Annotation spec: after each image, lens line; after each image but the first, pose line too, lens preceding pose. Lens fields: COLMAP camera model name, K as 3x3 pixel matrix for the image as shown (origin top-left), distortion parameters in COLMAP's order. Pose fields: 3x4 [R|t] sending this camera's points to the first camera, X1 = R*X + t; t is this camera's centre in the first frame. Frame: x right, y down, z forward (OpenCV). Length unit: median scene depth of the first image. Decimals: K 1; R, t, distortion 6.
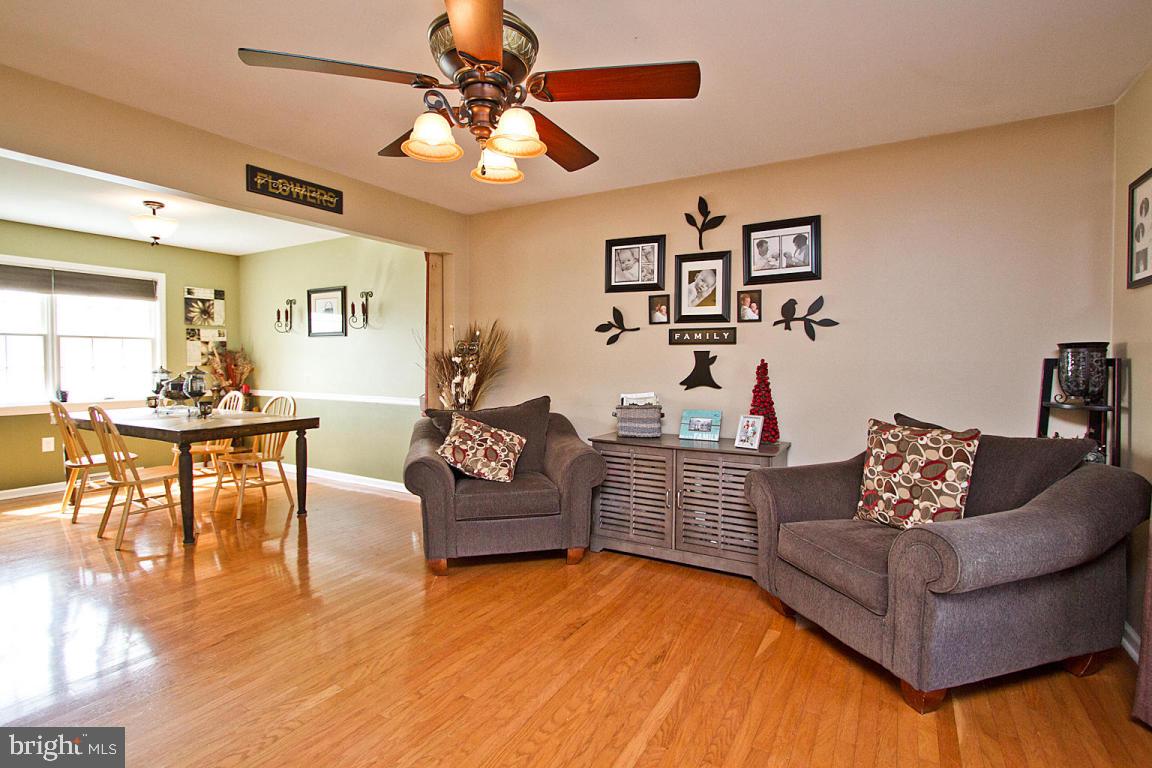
lens RADIAL K [[549.1, 0, 577.7], [0, 549.1, 371.1], [0, 0, 1]] dist [-0.012071, 0.000188]
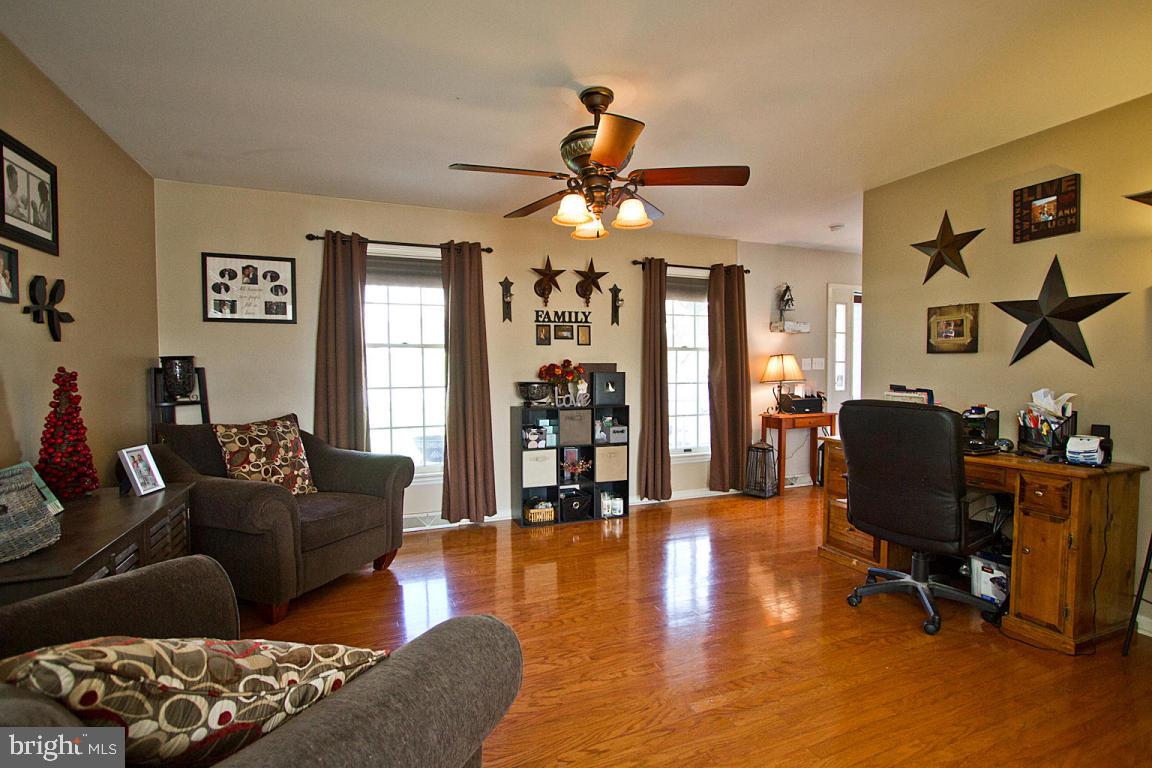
lens RADIAL K [[532.0, 0, 576.6], [0, 532.0, 387.8], [0, 0, 1]] dist [-0.013615, 0.000245]
pose [[-0.796416, -0.018252, 0.604473, -0.540169], [0.016688, 0.998500, 0.052137, -0.020733], [-0.604519, 0.051611, -0.794917, 1.196264]]
